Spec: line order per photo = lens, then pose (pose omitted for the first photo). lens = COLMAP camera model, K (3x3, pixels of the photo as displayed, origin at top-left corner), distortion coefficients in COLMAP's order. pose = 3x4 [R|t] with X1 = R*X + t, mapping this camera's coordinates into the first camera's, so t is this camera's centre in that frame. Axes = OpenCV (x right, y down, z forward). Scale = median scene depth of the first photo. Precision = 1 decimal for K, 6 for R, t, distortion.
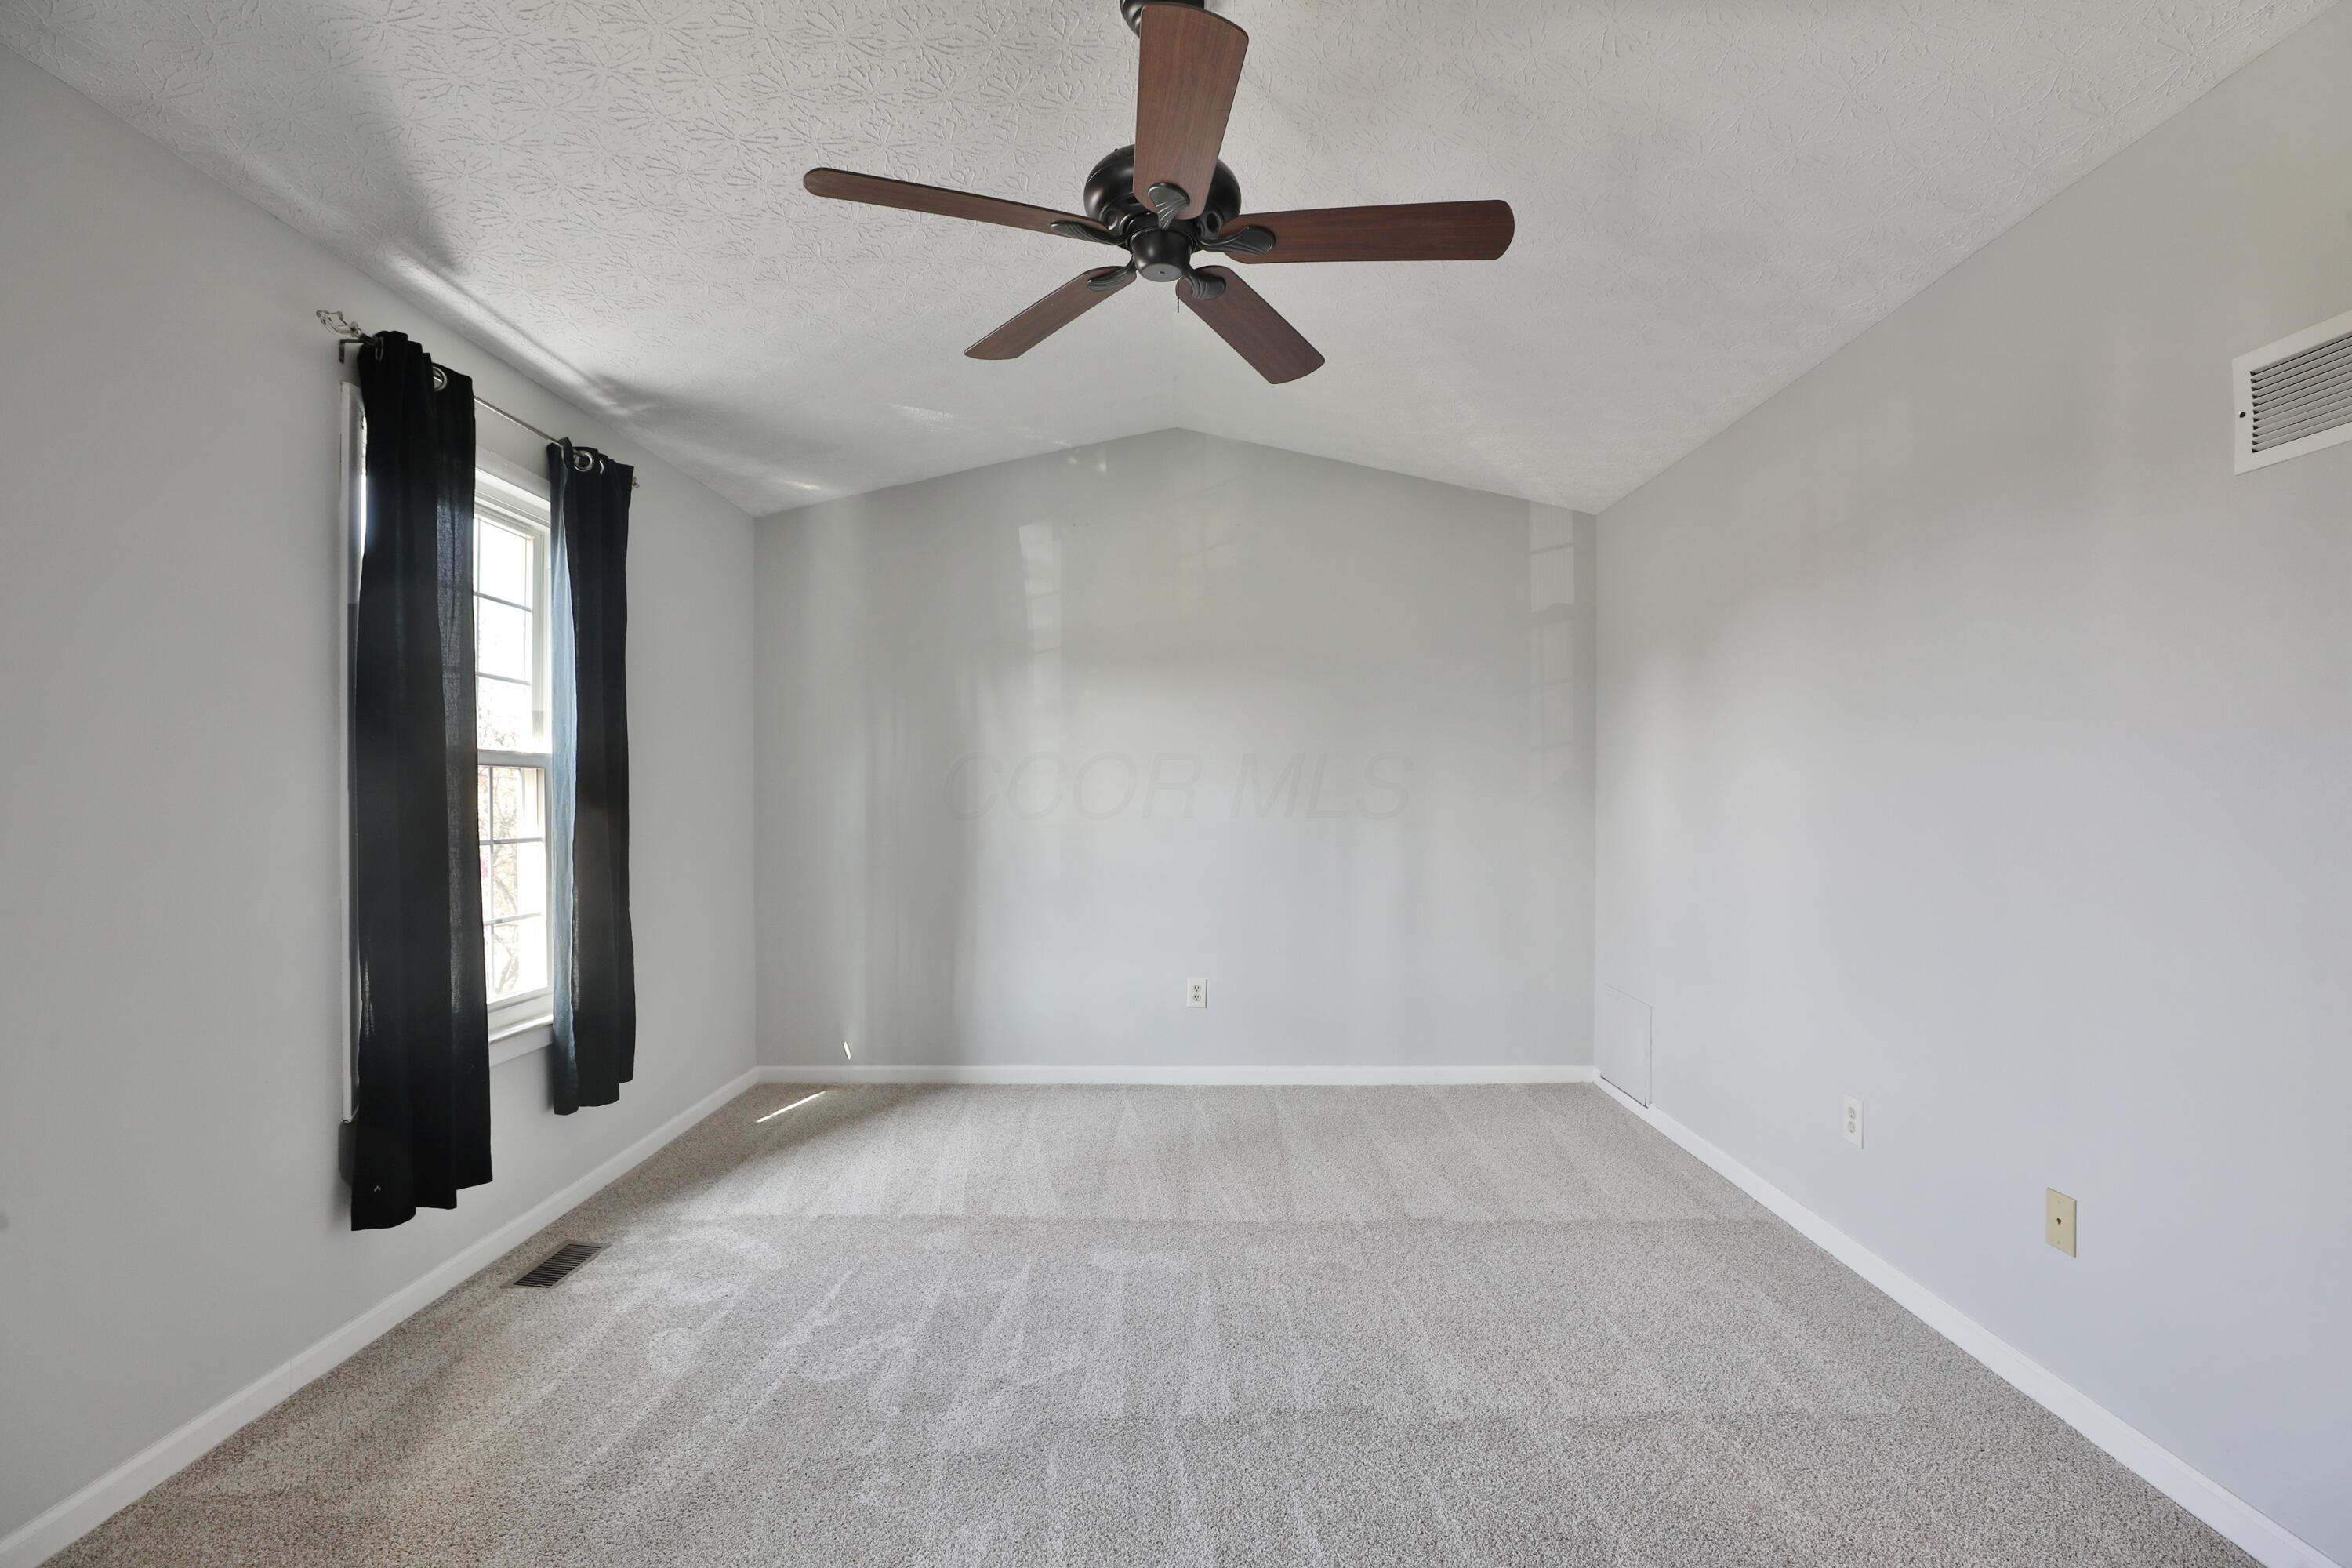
lens RADIAL K [[1074.9, 0, 1178.4], [0, 1074.9, 779.5], [0, 0, 1]] dist [-0.056254, 0.020725]
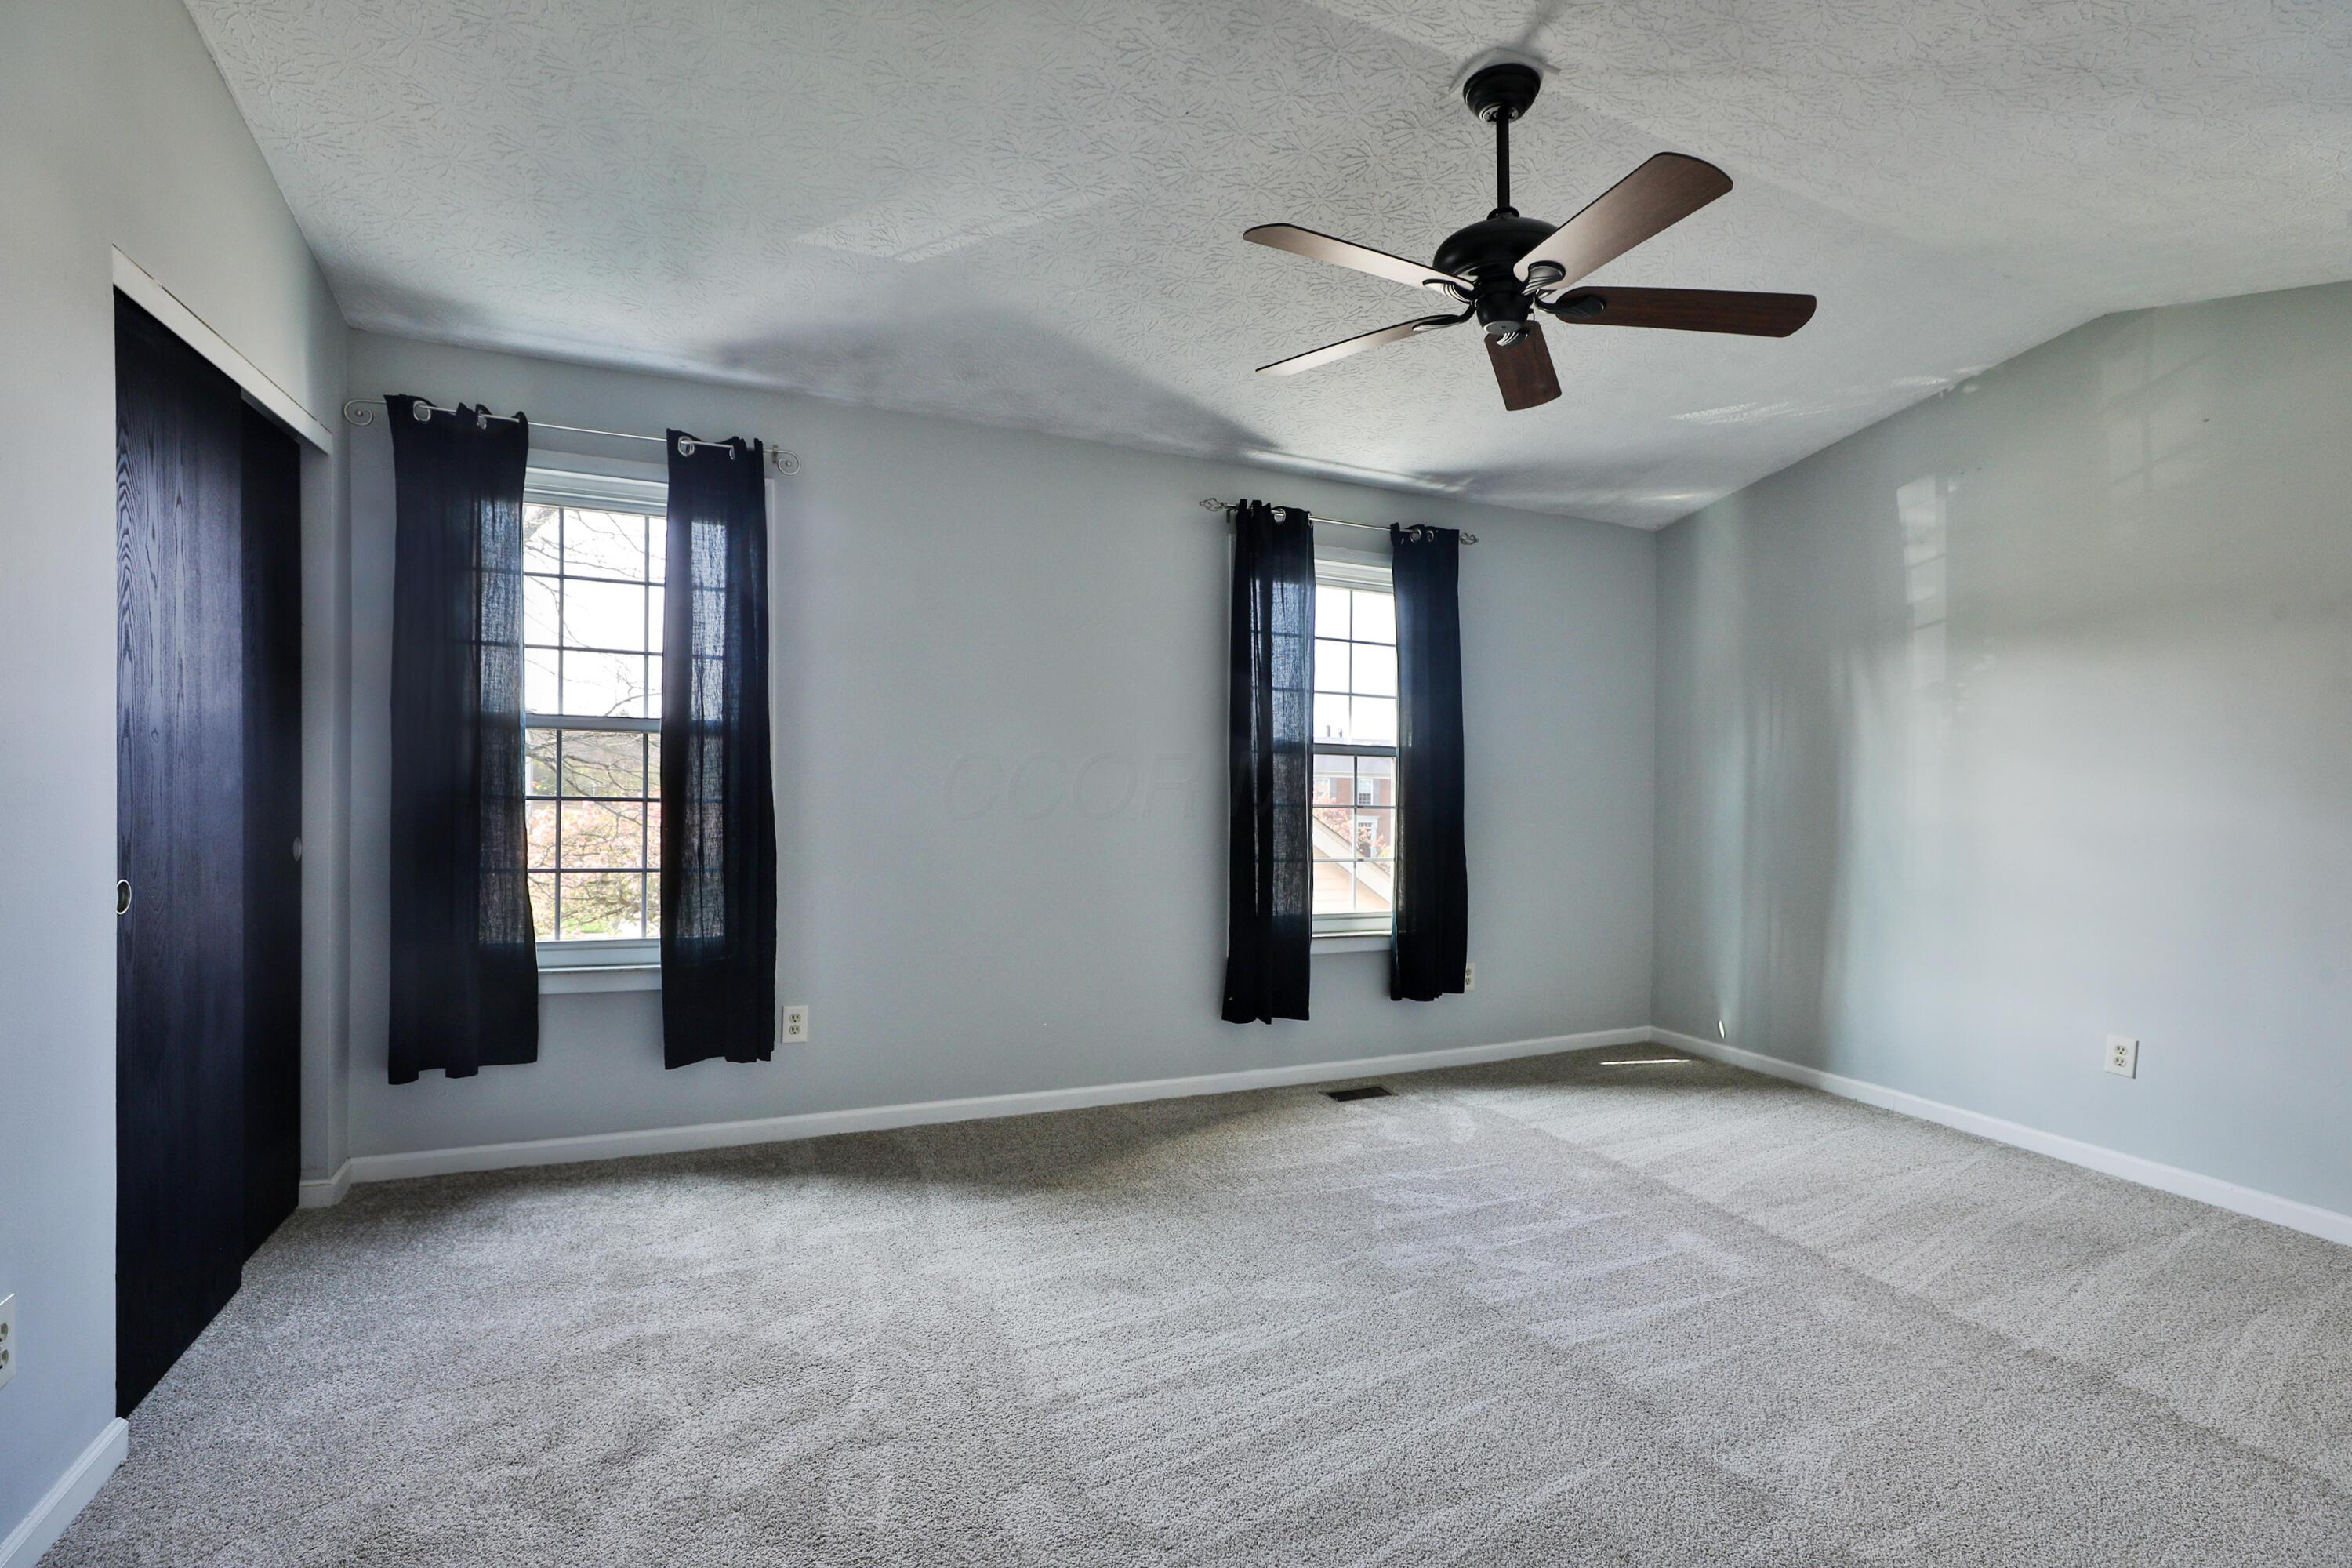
lens RADIAL K [[1074.9, 0, 1178.4], [0, 1074.9, 779.5], [0, 0, 1]] dist [-0.056254, 0.020725]
pose [[0.425882, 0.022407, -0.904501, 0.571328], [-0.015021, 0.999731, 0.017694, 0.000346], [0.904654, 0.006051, 0.426104, 0.117360]]
